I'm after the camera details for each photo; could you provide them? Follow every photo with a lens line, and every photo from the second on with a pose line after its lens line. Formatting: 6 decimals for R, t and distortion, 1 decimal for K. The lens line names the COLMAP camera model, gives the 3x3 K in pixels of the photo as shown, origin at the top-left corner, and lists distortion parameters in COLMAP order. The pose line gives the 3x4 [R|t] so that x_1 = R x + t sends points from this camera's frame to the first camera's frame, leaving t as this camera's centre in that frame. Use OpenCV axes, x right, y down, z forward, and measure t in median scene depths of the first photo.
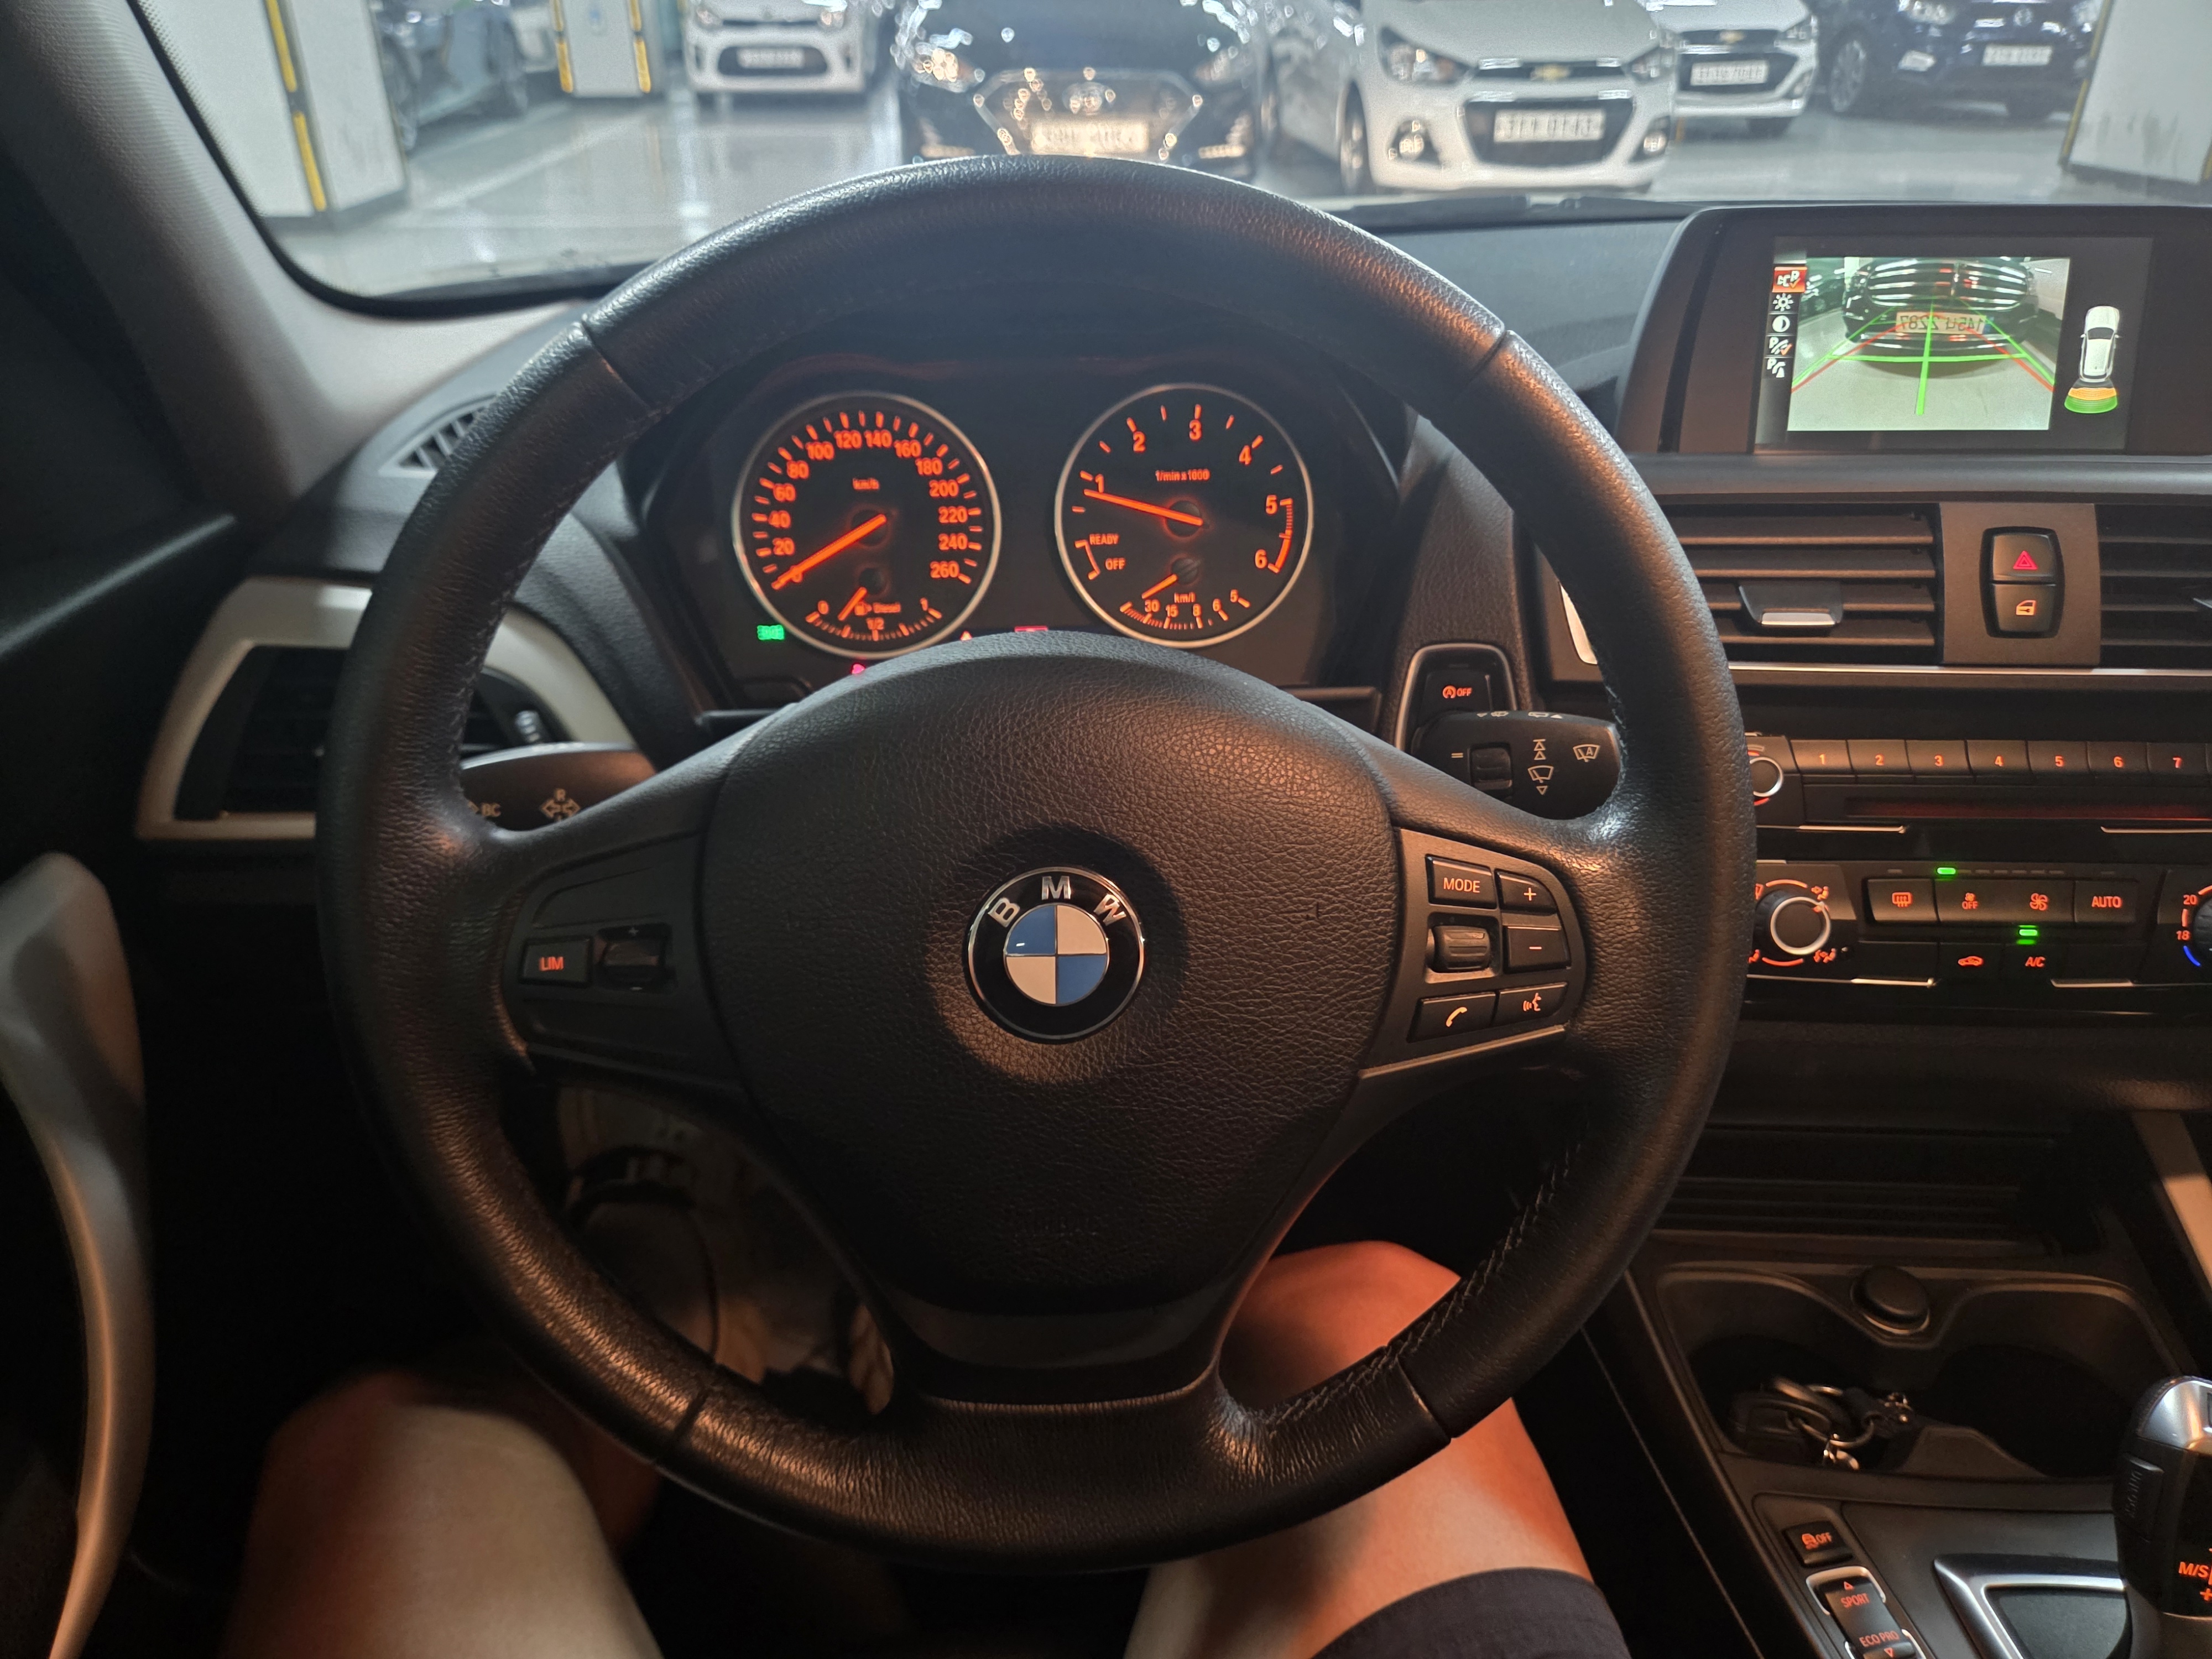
lens RADIAL K [[1526.6, 0, 1104.9], [0, 1526.6, 837.2], [0, 0, 1]] dist [0.056303, -0.061907]
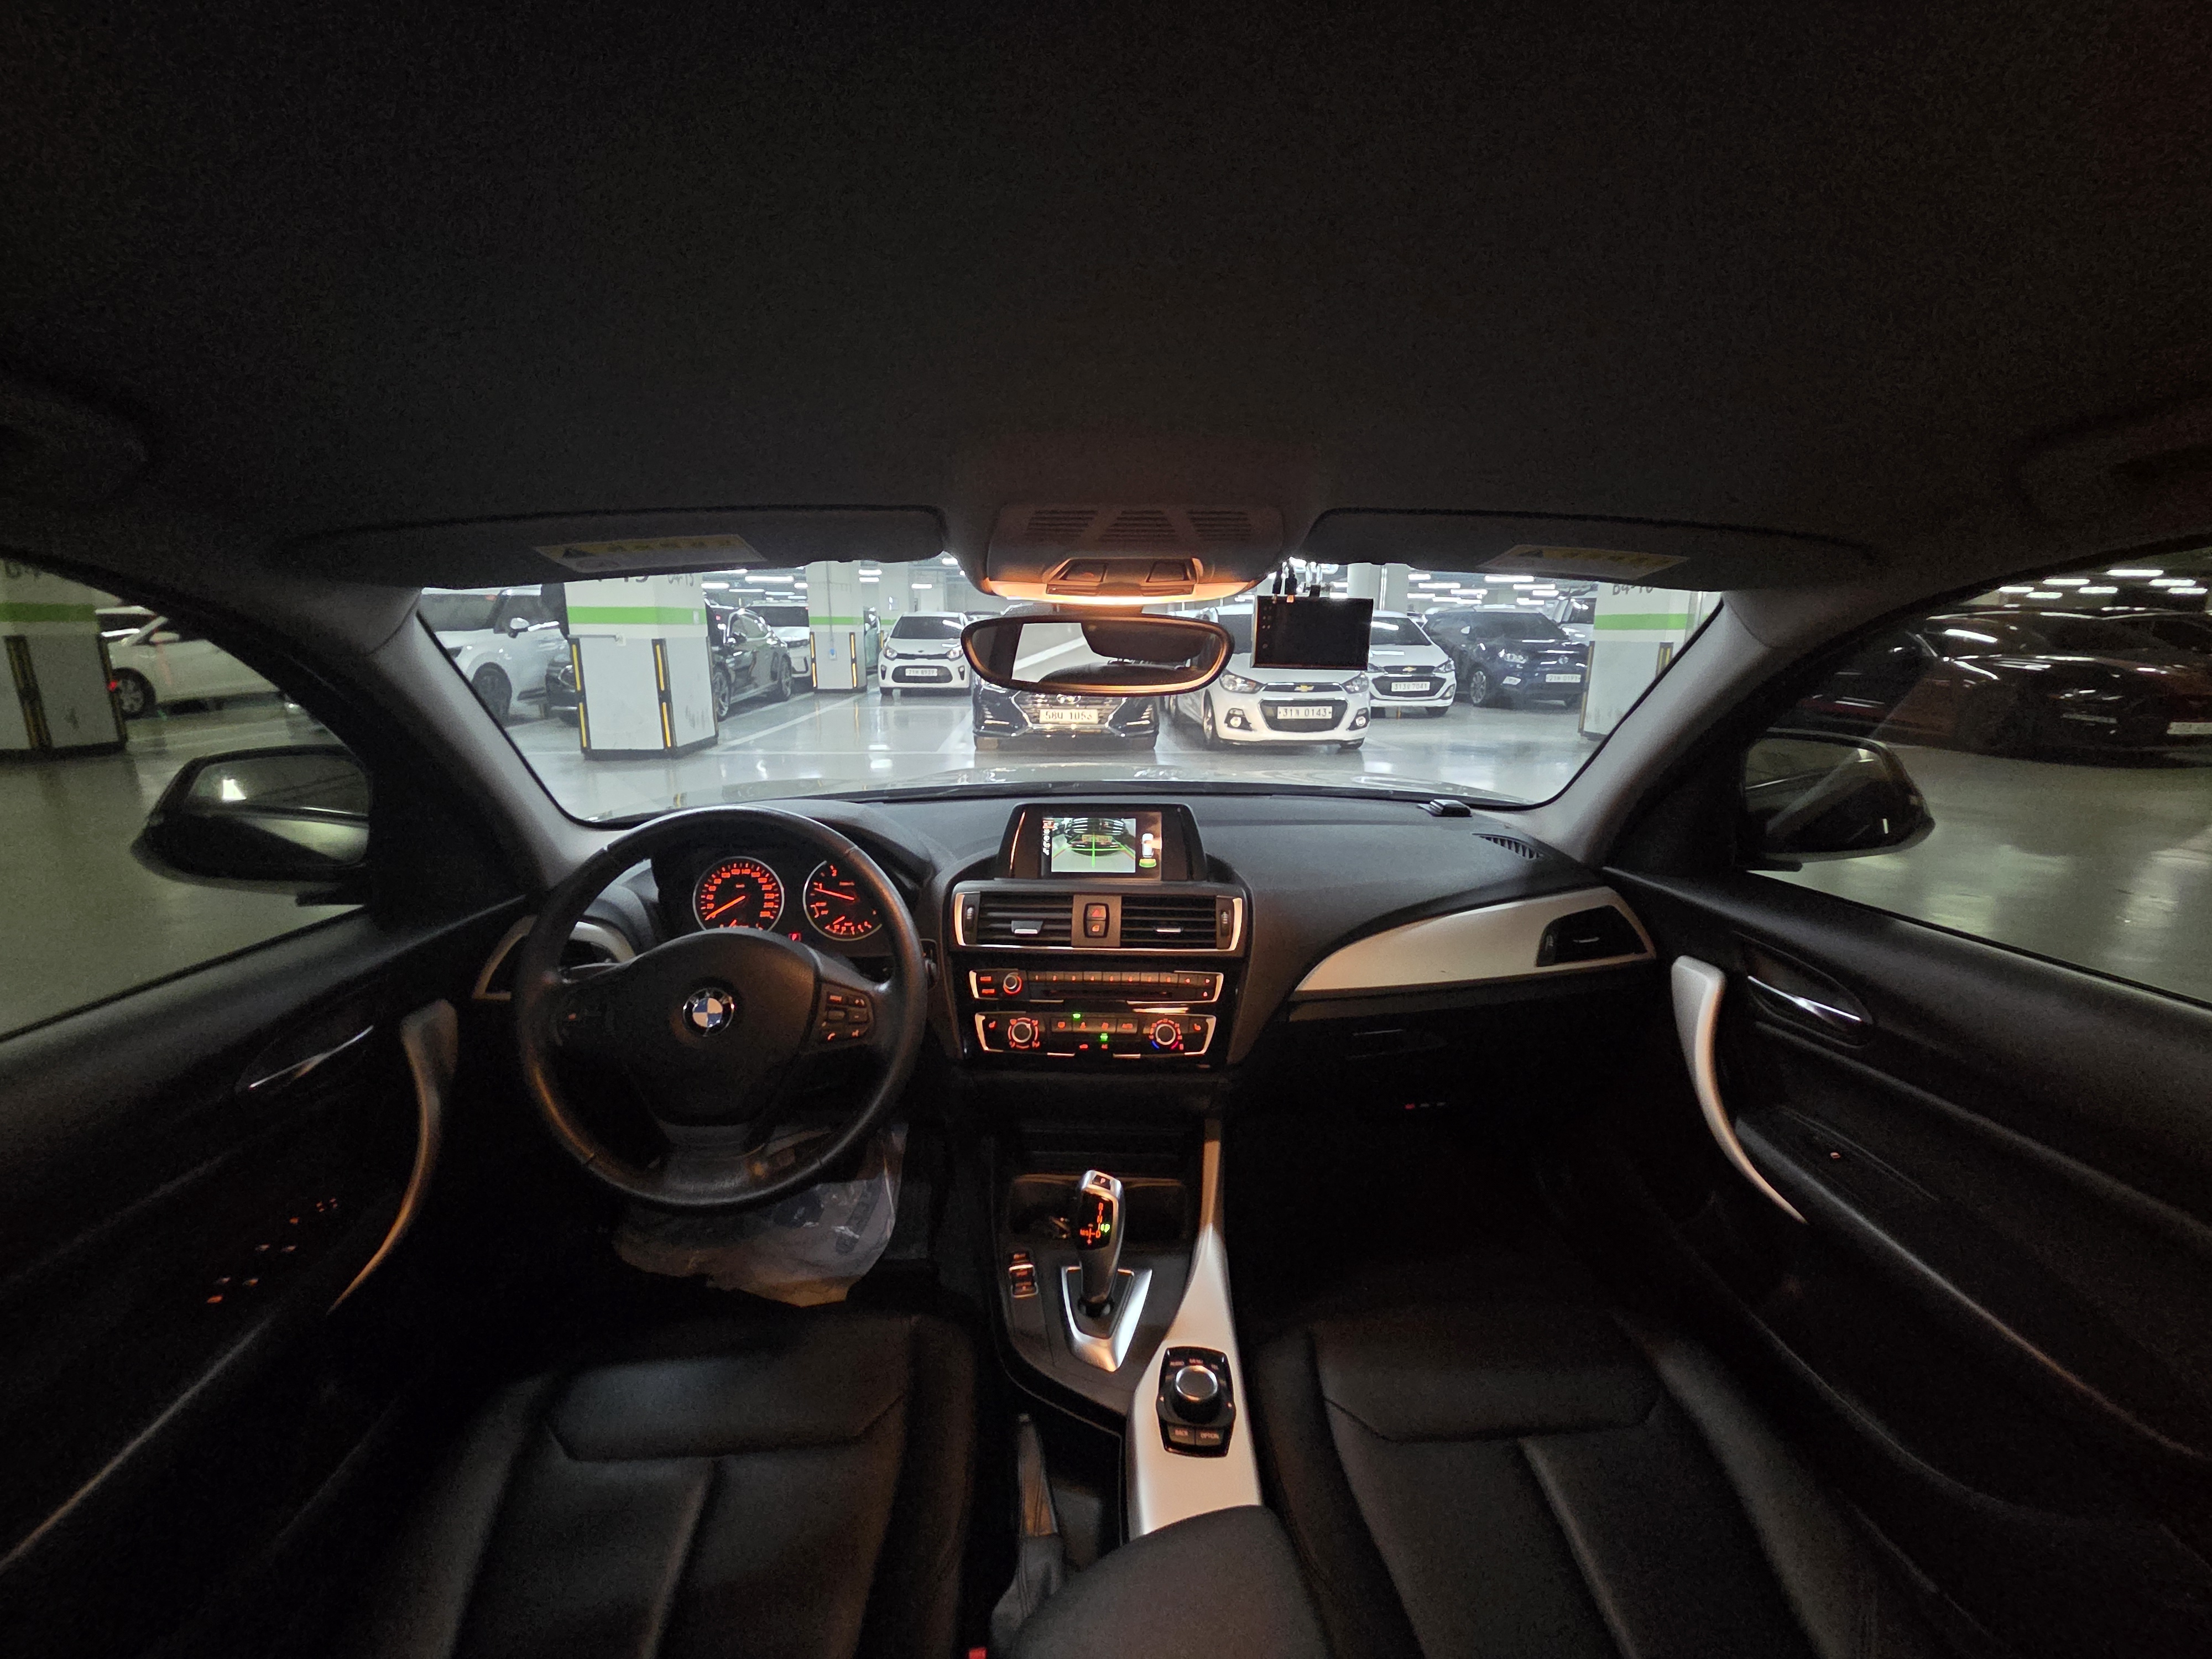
lens RADIAL K [[911.6, 0, 1120.6], [0, 911.6, 821.1], [0, 0, 1]] dist [0.000097, -0.000242]
pose [[0.999938, 0.007986, 0.007801, 0.569150], [-0.005314, 0.955021, -0.296492, 0.172250], [-0.009818, 0.296432, 0.955003, -0.743026]]
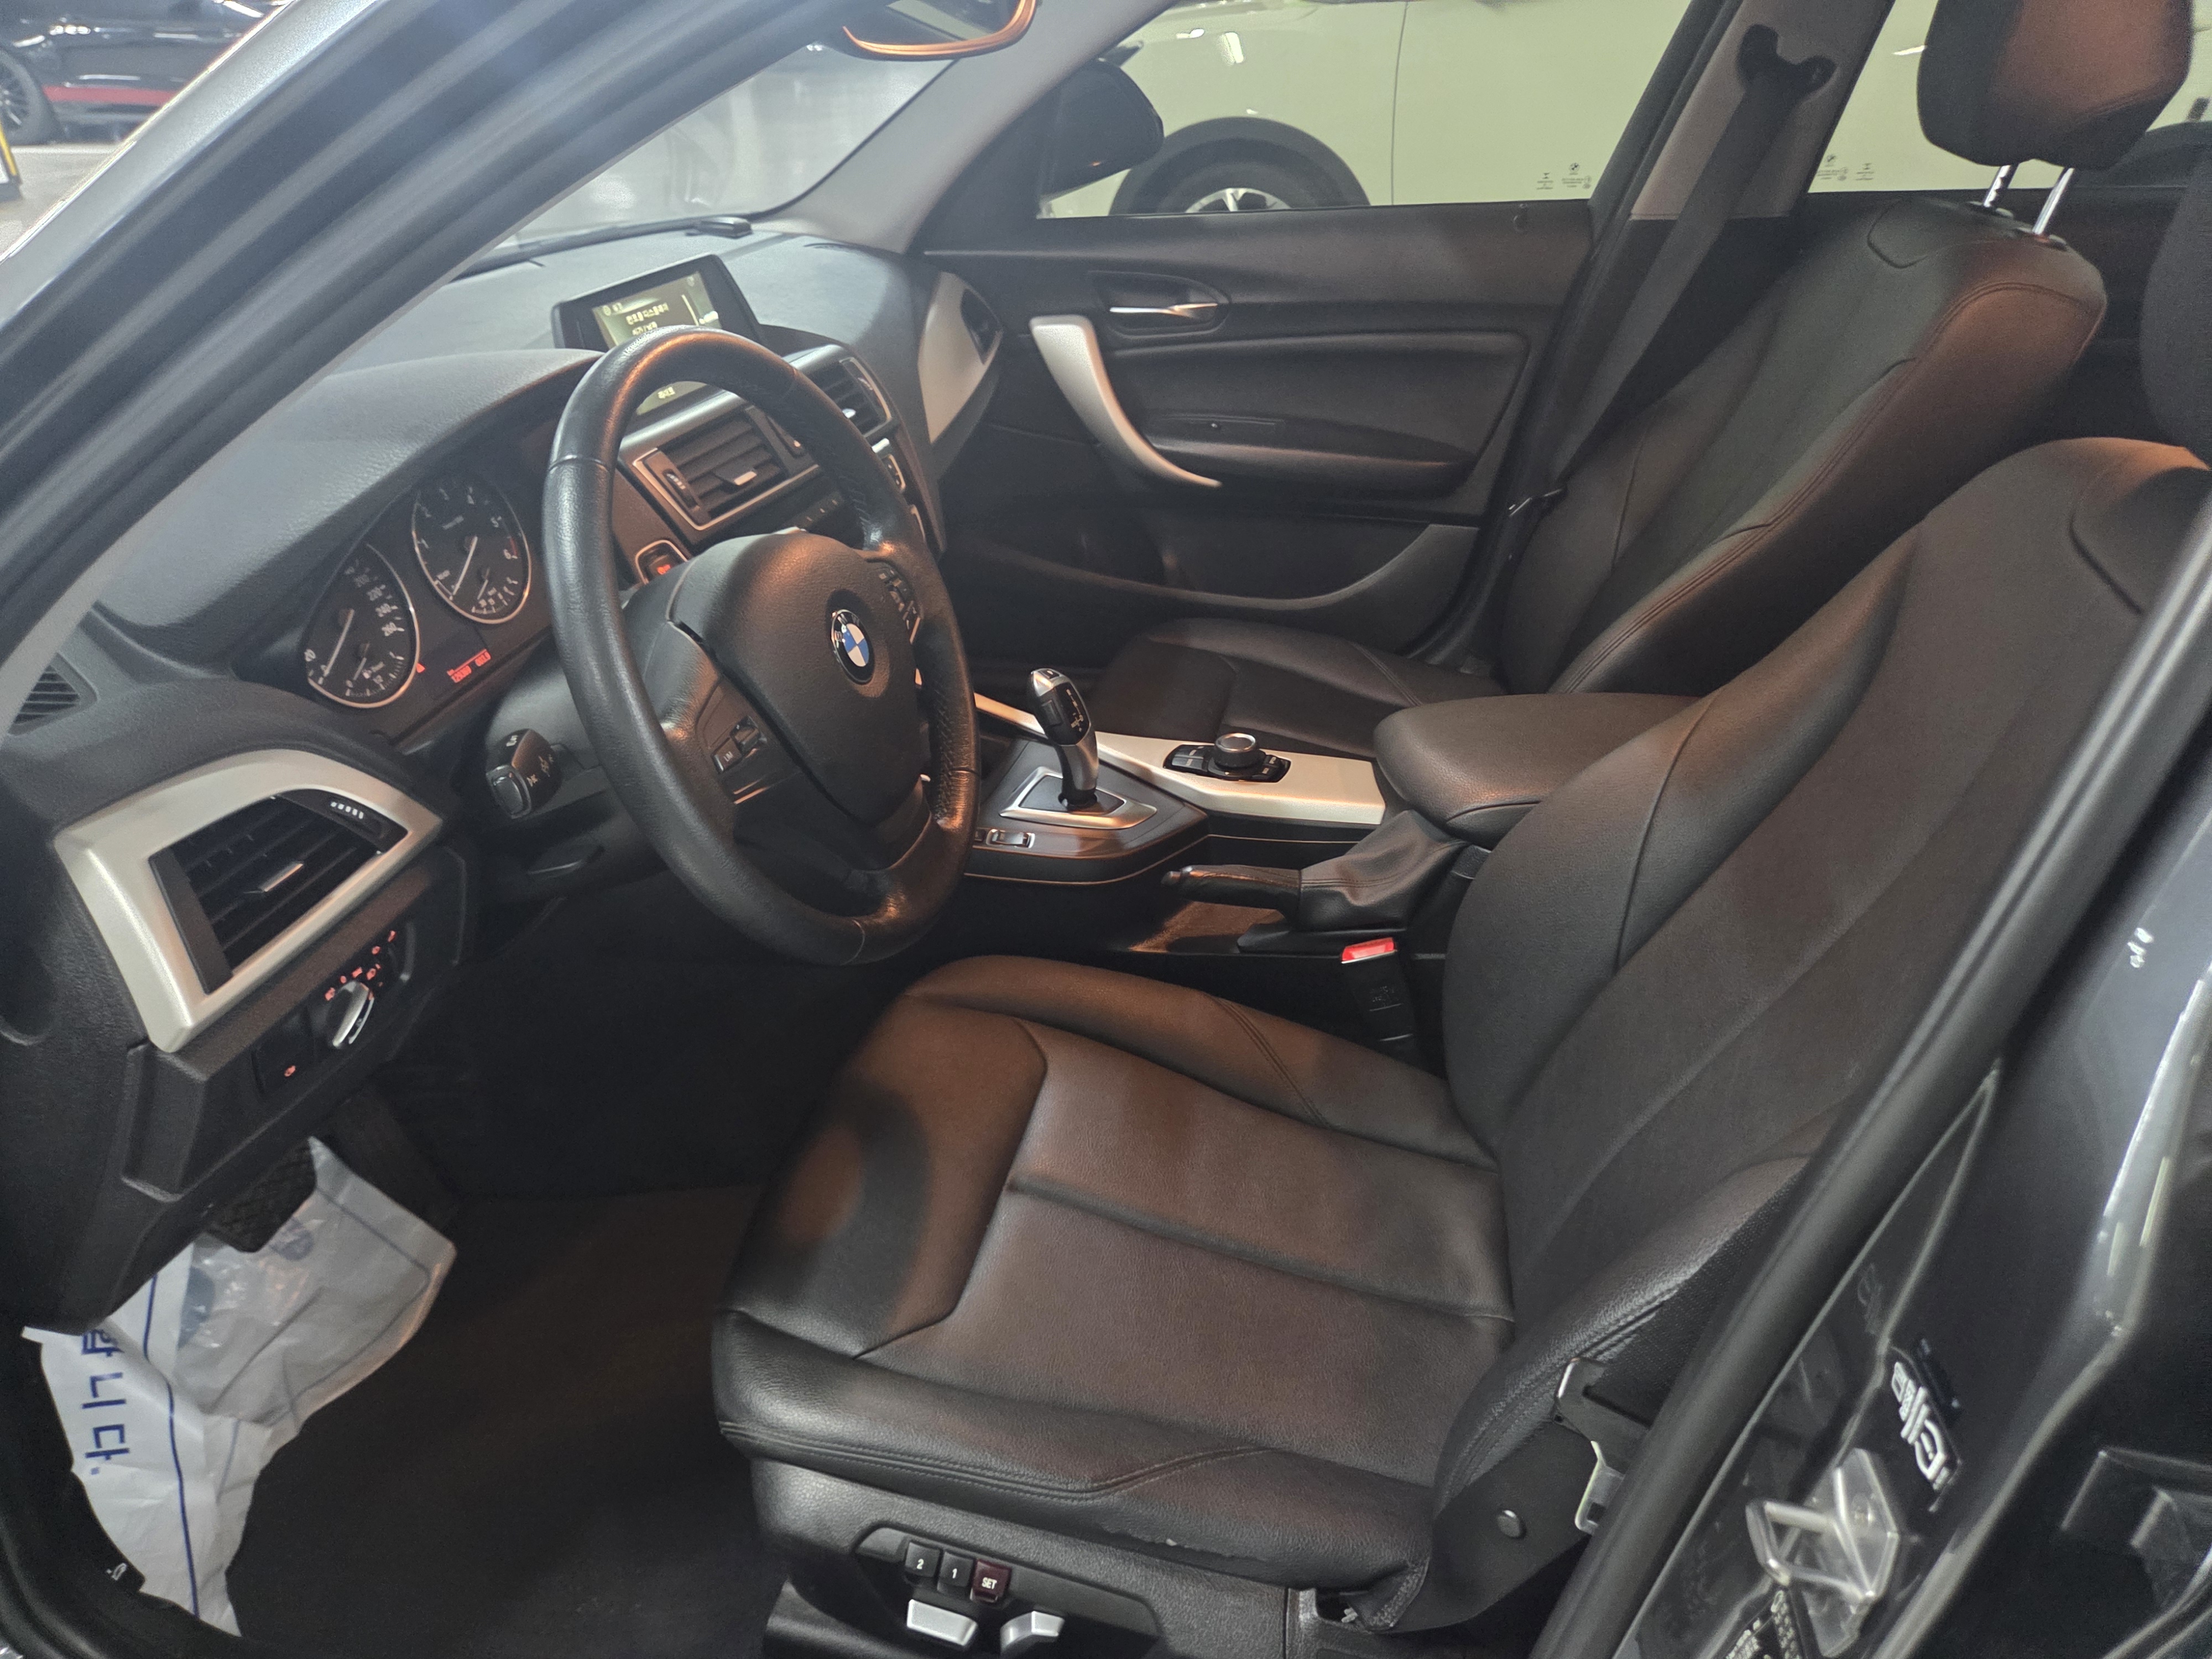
lens RADIAL K [[1488.0, 0, 1106.0], [0, 1488.0, 829.5], [0, 0, 1]] dist [0.042819, -0.001256]
pose [[0.284516, -0.486688, 0.825945, -1.212768], [0.479392, 0.818325, 0.317060, -0.145709], [-0.830201, 0.305743, 0.466141, -0.197350]]
